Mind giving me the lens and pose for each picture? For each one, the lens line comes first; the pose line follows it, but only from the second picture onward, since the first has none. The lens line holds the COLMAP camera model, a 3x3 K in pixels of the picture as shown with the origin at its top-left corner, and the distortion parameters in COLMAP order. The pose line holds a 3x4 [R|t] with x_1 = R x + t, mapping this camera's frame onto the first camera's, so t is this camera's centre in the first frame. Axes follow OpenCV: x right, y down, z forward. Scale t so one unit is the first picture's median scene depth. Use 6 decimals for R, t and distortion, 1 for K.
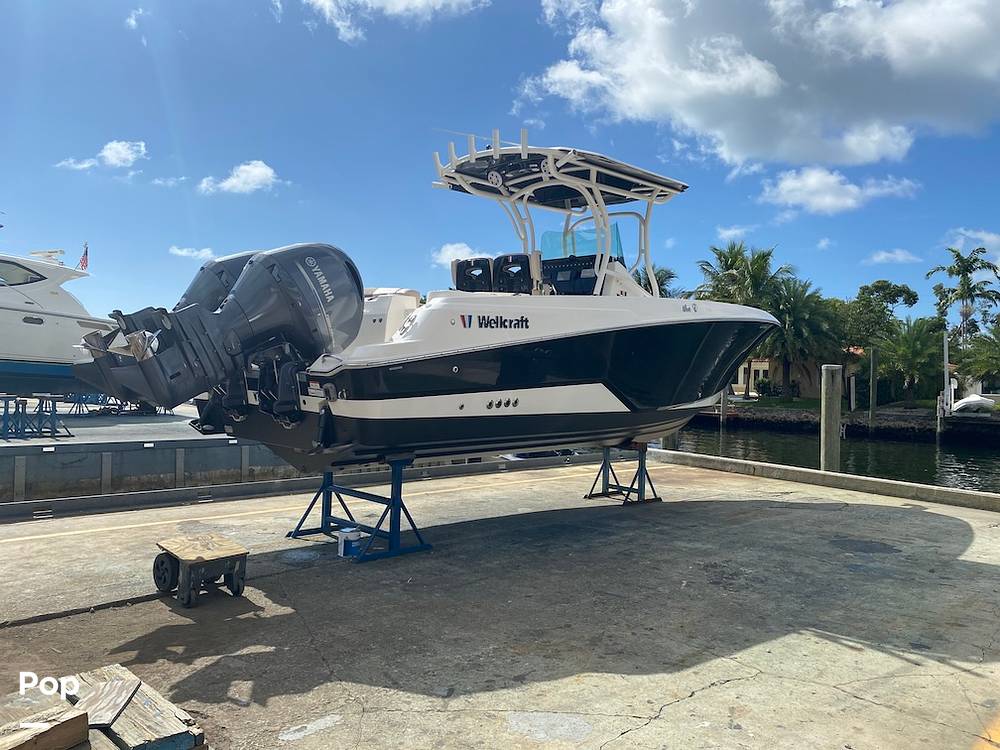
lens RADIAL K [[757.5, 0, 500.0], [0, 757.5, 375.0], [0, 0, 1]] dist [0.028469, -0.001963]
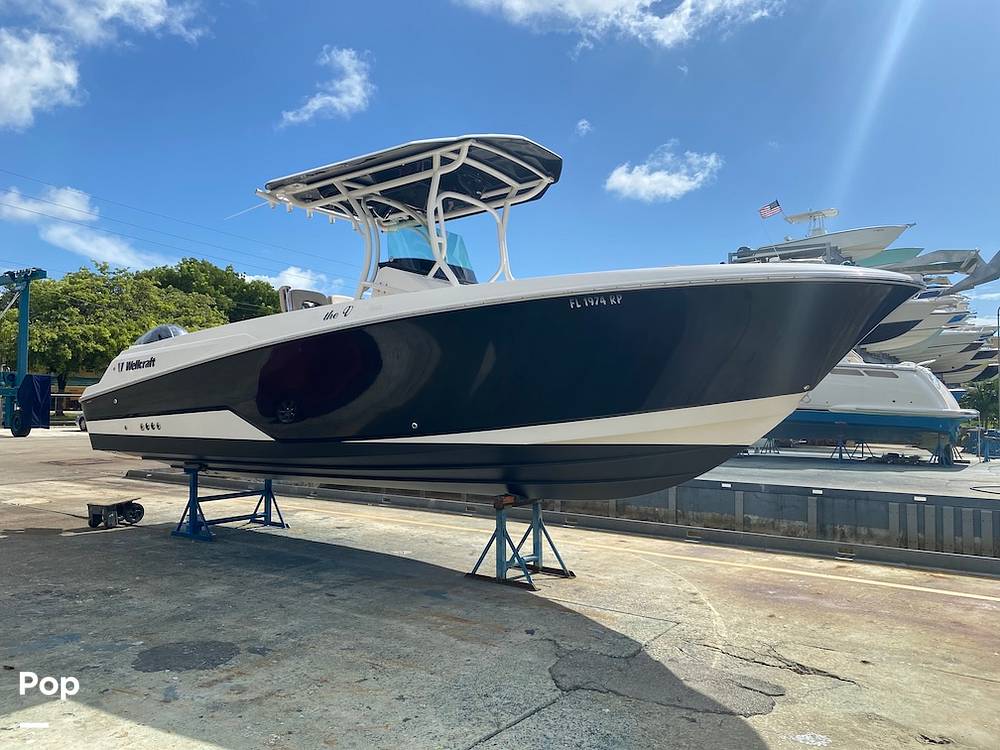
lens RADIAL K [[757.5, 0, 500.0], [0, 757.5, 375.0], [0, 0, 1]] dist [0.028469, -0.001963]
pose [[0.170955, -0.070053, -0.982785, 1.082099], [-0.001336, 0.997452, -0.071330, 0.032757], [0.985278, 0.013507, 0.170425, 1.065858]]
